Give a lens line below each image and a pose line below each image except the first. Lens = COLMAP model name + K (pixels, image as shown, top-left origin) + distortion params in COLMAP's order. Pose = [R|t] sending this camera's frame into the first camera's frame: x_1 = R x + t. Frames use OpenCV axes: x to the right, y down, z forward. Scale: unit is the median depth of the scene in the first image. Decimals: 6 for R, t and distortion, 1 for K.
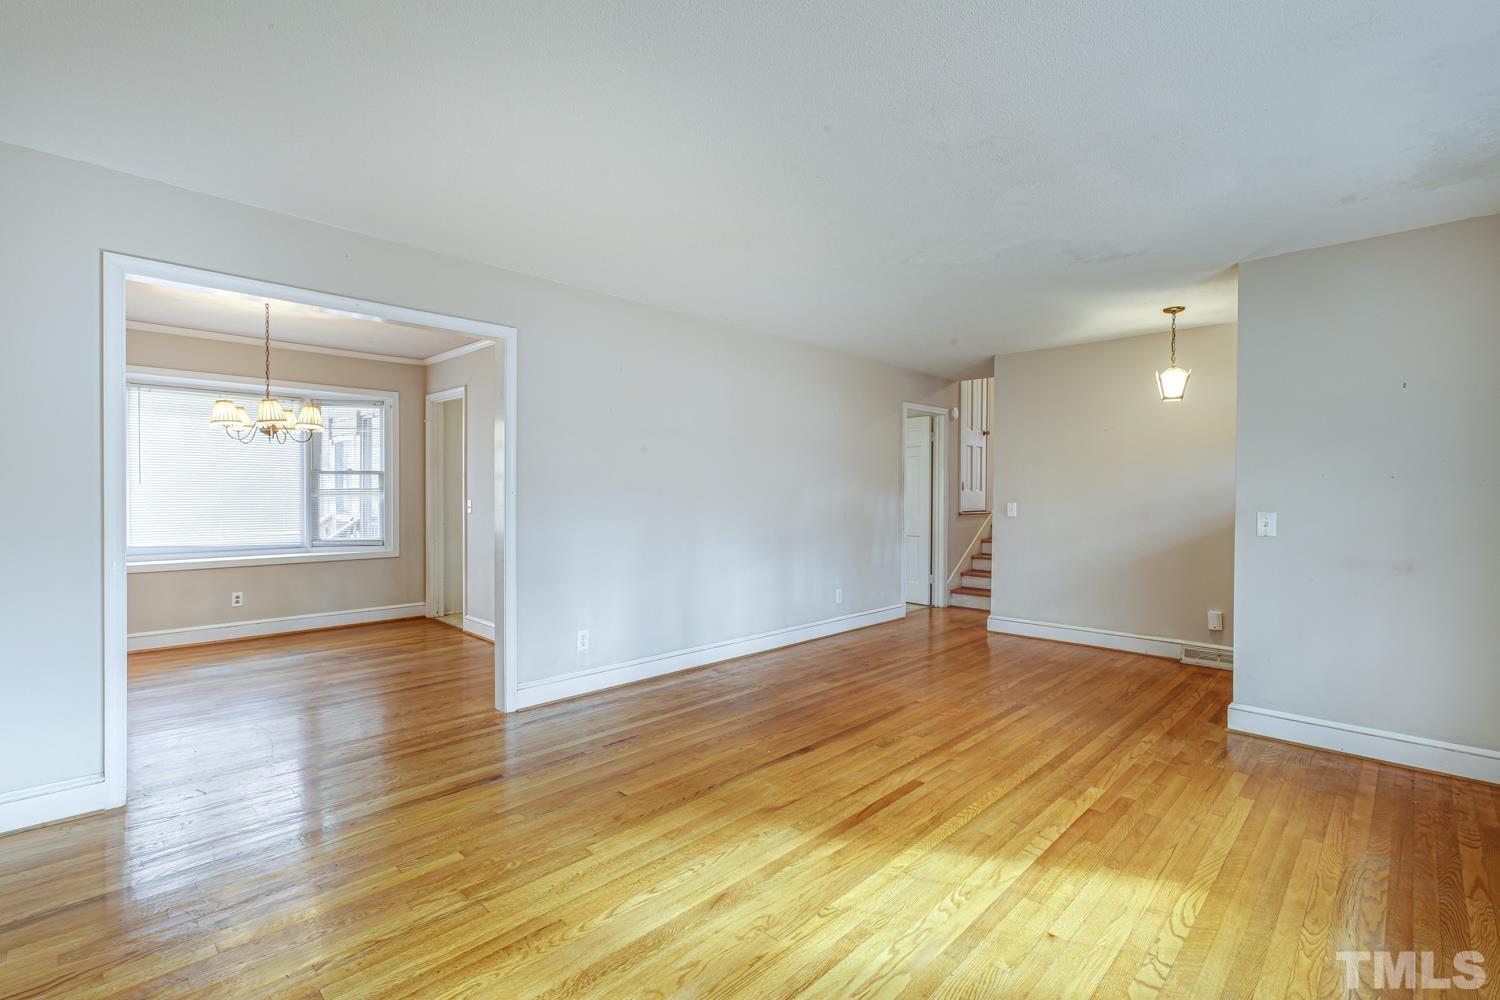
lens RADIAL K [[680.2, 0, 748.7], [0, 680.2, 500.1], [0, 0, 1]] dist [-0.008594, 0.002718]
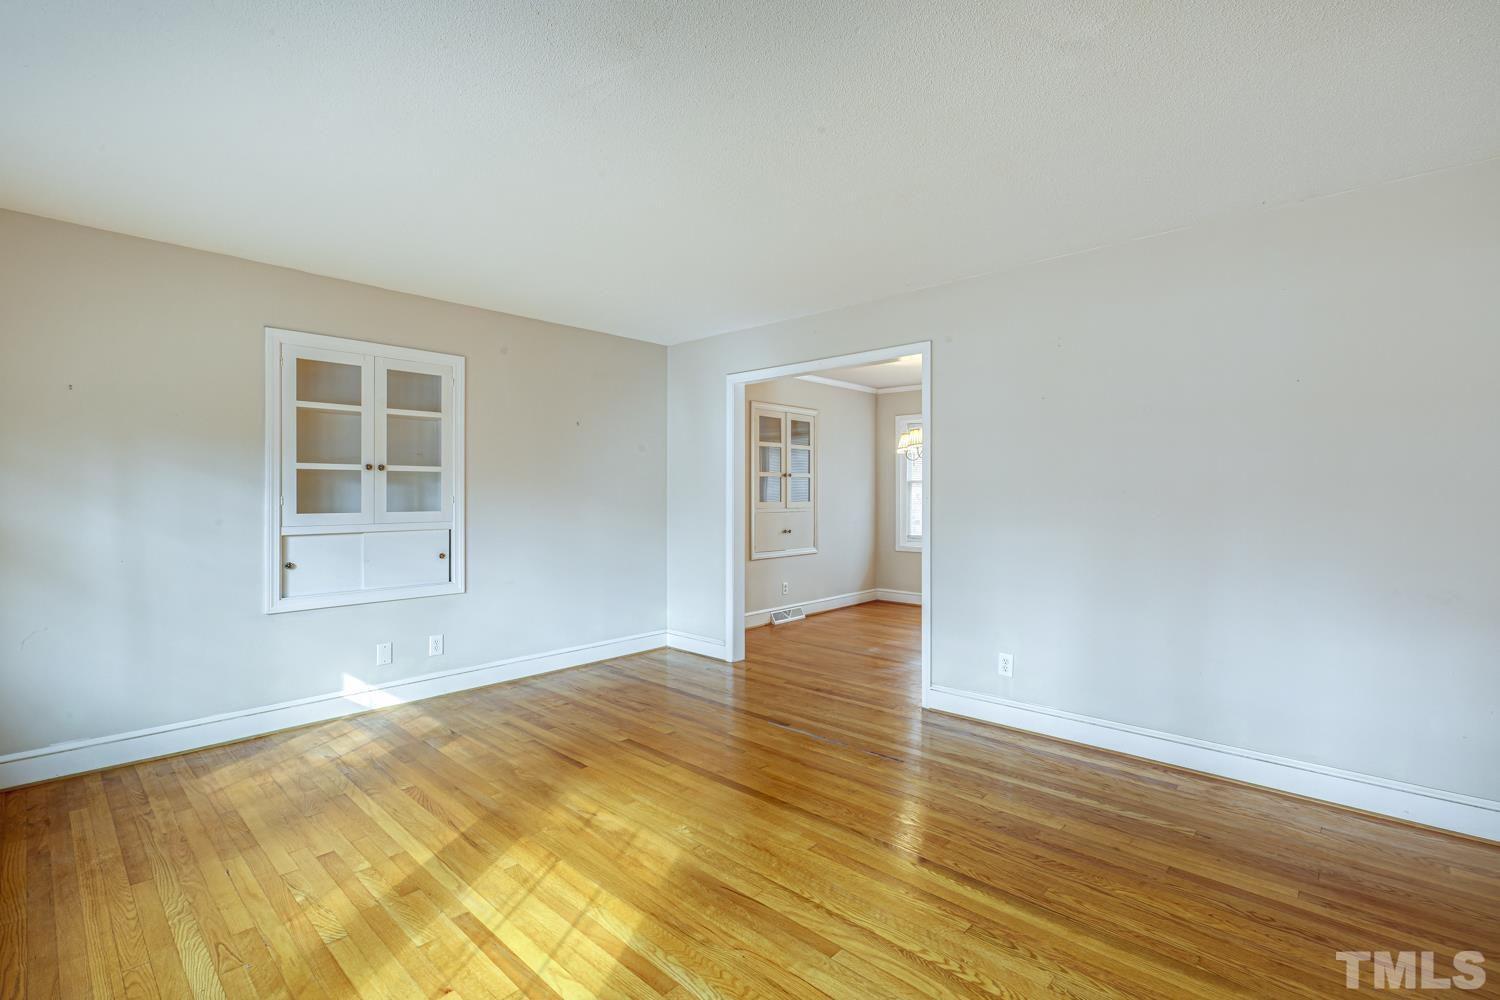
lens RADIAL K [[680.2, 0, 742.8], [0, 680.2, 503.9], [0, 0, 1]] dist [-0.008594, 0.002718]
pose [[0.005820, 0.006671, -0.999961, 0.631143], [-0.011560, 0.999911, 0.006603, -0.003895], [0.999916, 0.011521, 0.005897, 0.650386]]
